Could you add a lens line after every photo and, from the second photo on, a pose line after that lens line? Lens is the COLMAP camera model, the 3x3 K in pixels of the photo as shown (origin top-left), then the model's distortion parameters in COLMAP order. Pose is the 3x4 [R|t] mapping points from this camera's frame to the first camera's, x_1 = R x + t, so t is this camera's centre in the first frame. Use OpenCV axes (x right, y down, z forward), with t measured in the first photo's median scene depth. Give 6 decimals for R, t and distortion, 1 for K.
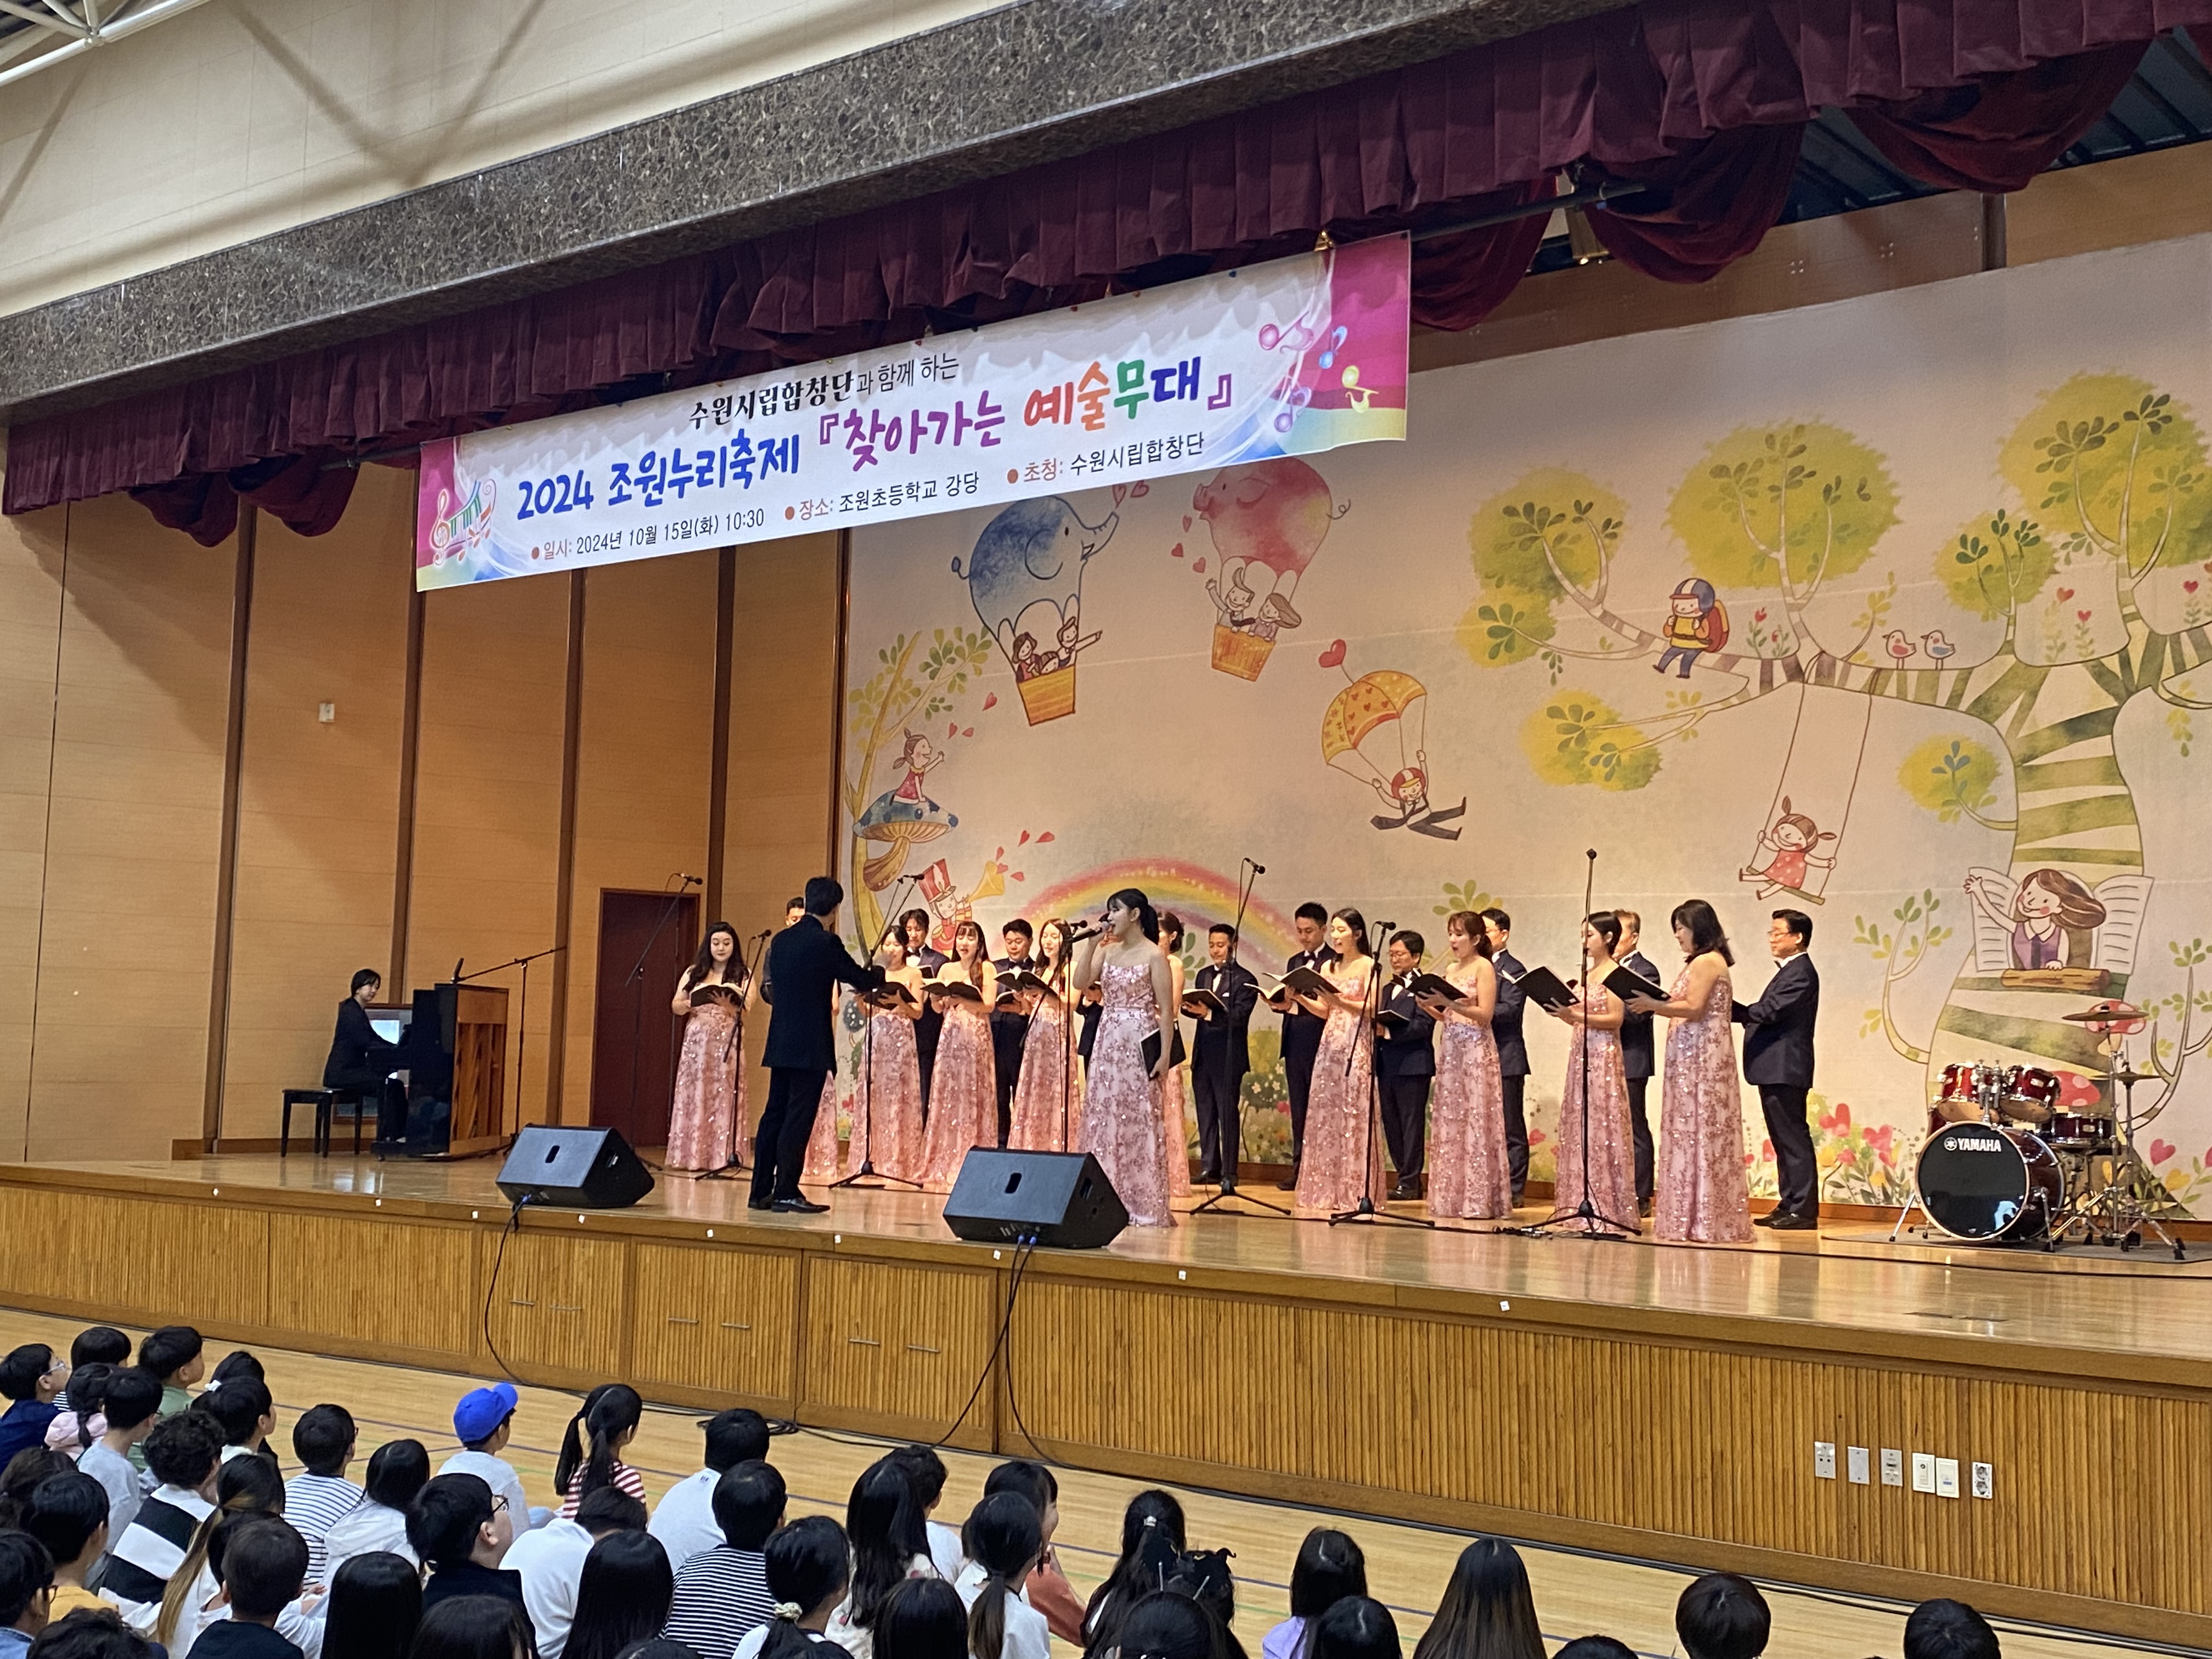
lens RADIAL K [[2524.8, 0, 1111.9], [0, 2524.8, 817.2], [0, 0, 1]] dist [0.165069, -0.417723]
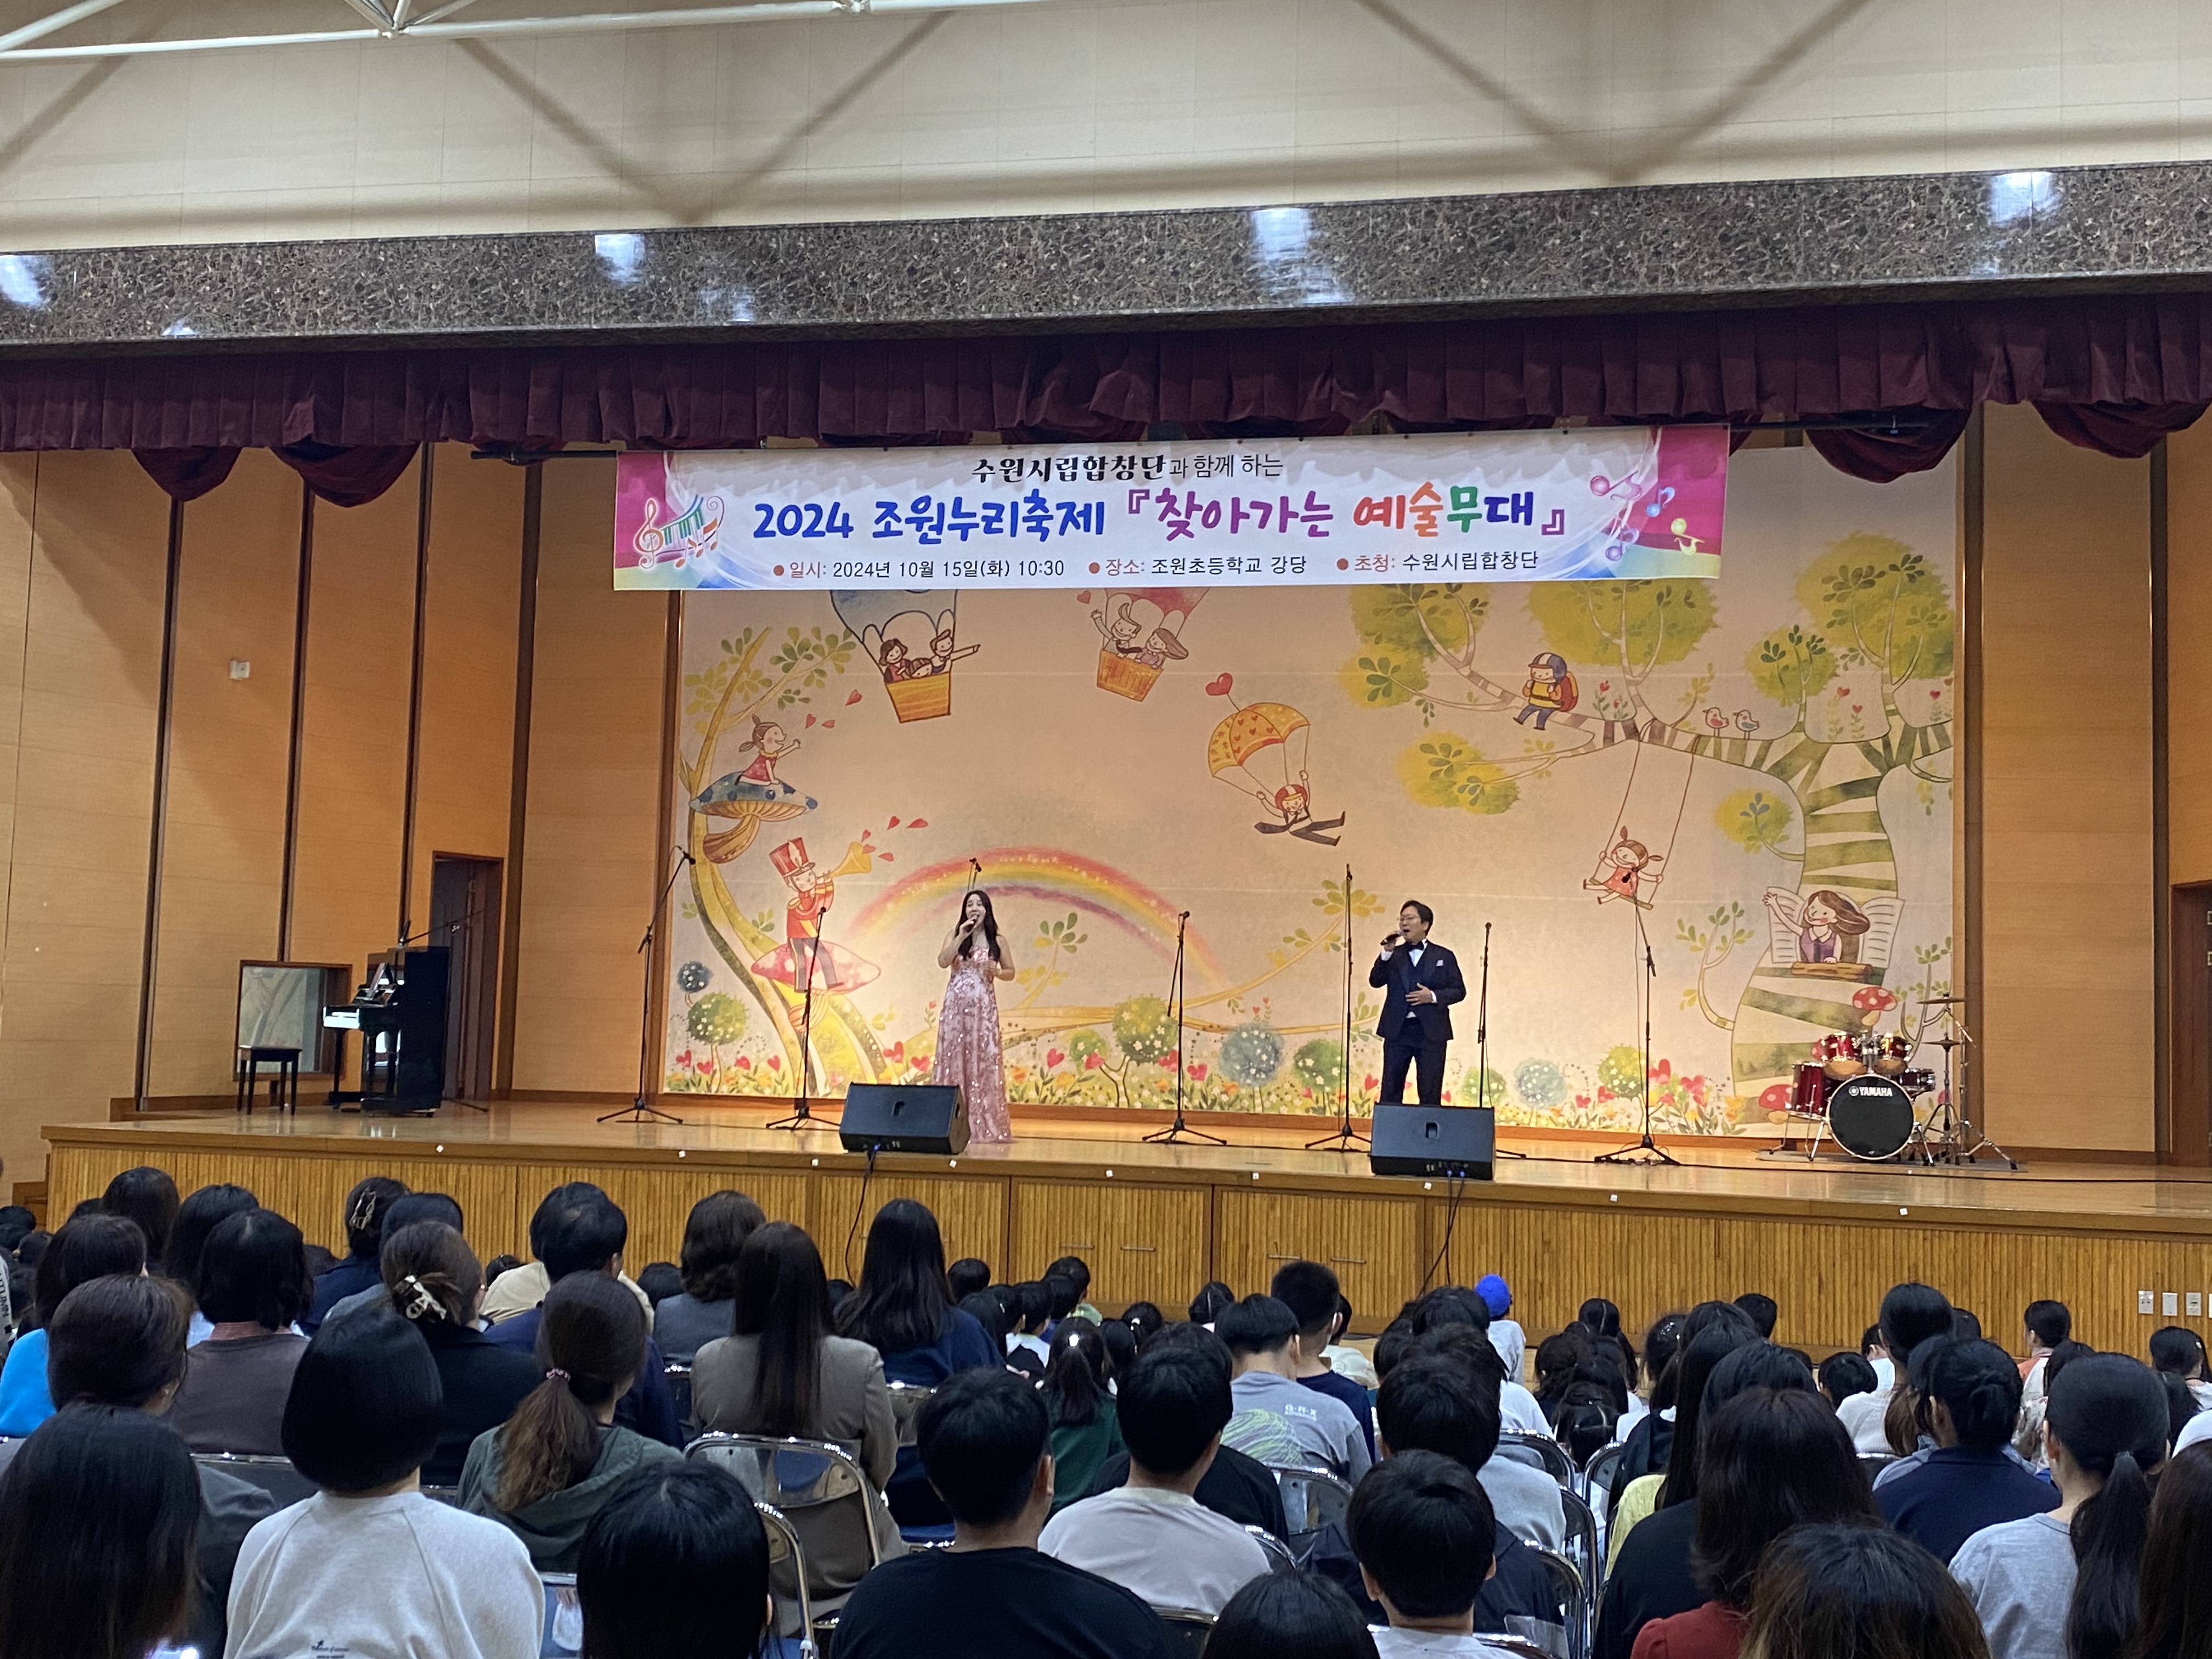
lens RADIAL K [[2493.6, 0, 1106.0], [0, 2493.6, 829.5], [0, 0, 1]] dist [0.193460, -0.513176]
pose [[0.896541, 0.036517, 0.441452, -0.572553], [-0.049389, 0.998623, 0.017699, -0.017058], [-0.440198, -0.037671, 0.897110, -0.048272]]
